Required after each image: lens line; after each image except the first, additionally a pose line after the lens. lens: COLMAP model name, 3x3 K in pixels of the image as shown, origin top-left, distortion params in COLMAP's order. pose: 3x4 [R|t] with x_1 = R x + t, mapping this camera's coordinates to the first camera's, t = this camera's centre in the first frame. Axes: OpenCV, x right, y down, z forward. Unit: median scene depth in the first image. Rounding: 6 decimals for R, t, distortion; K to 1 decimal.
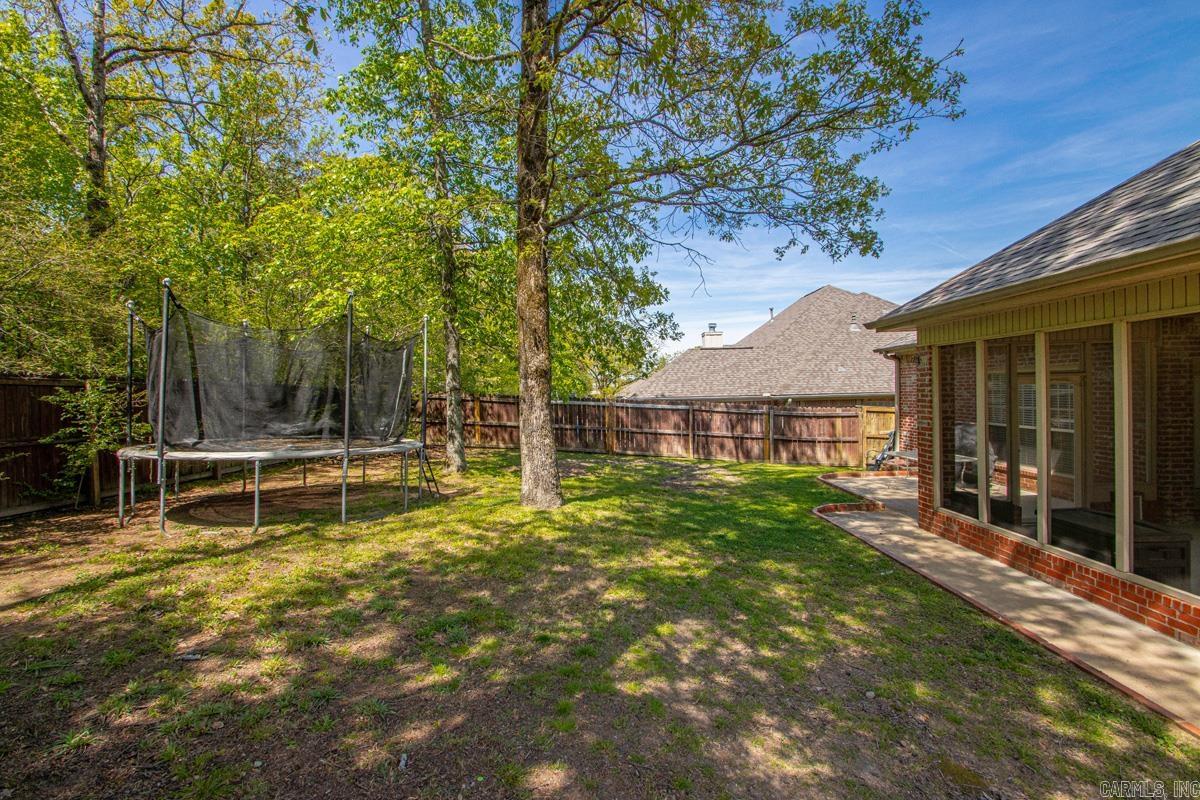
lens RADIAL K [[554.4, 0, 584.0], [0, 554.4, 394.7], [0, 0, 1]] dist [0.021816, -0.018142]
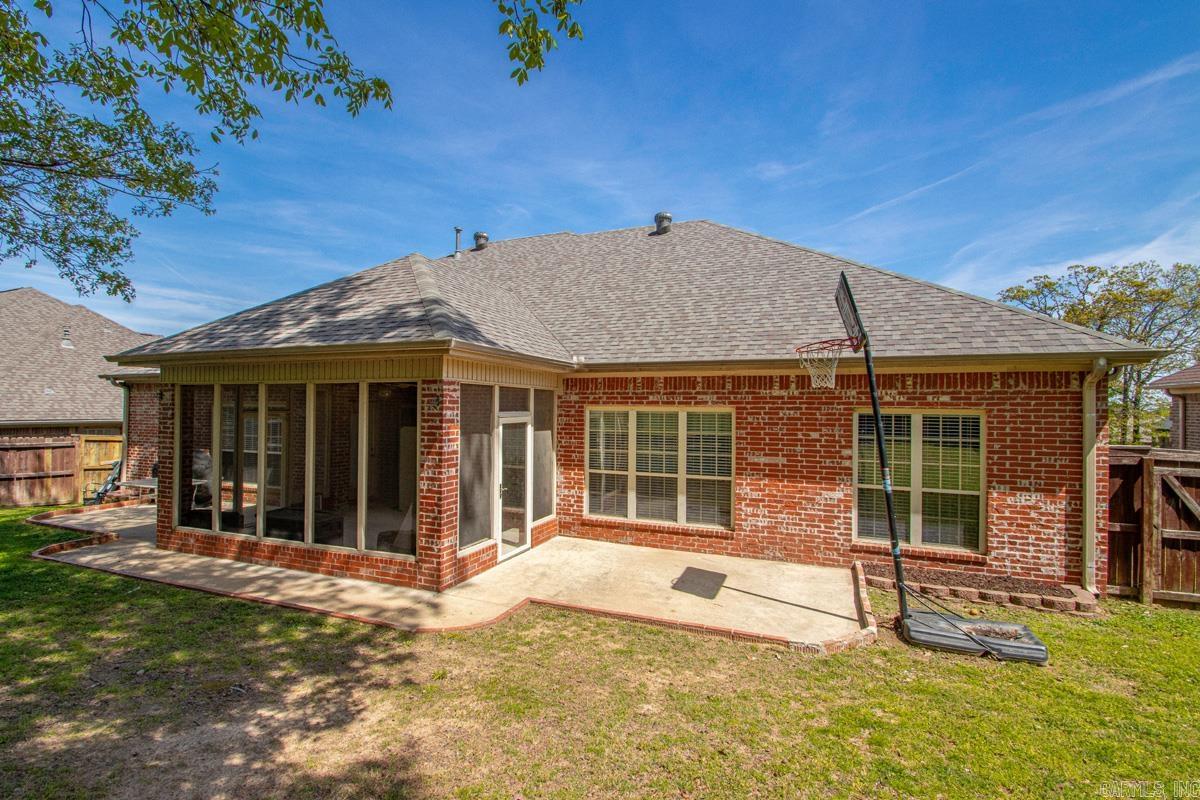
lens RADIAL K [[547.0, 0, 587.4], [0, 547.0, 411.8], [0, 0, 1]] dist [0.020461, -0.015886]
pose [[0.333645, 0.025124, 0.942364, -0.170608], [-0.012441, 0.999675, -0.022248, -0.019336], [-0.942617, -0.004301, 0.333849, -0.186795]]
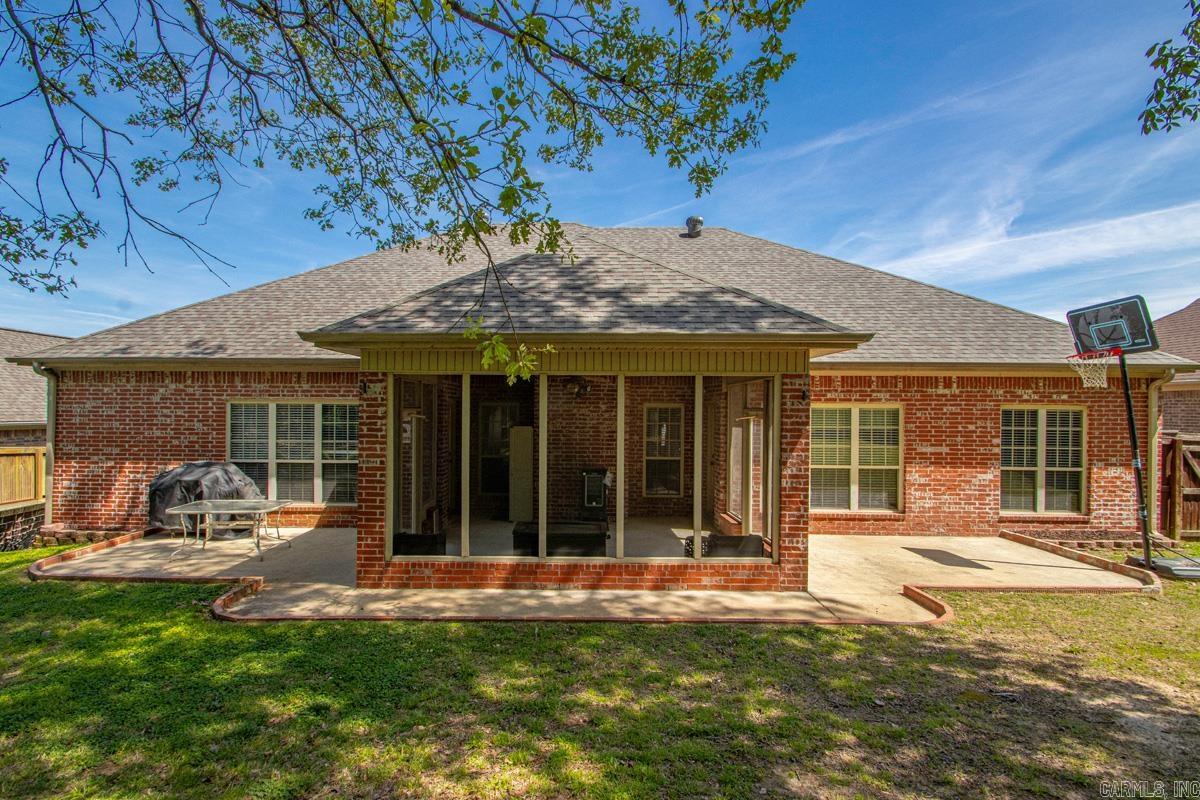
lens RADIAL K [[568.2, 0, 559.2], [0, 568.2, 419.1], [0, 0, 1]] dist [-0.002402, -0.001323]
pose [[-0.029889, 0.011742, 0.999484, -0.319937], [0.000464, 0.999931, -0.011733, -0.005113], [-0.999553, 0.000114, -0.029892, 0.895326]]
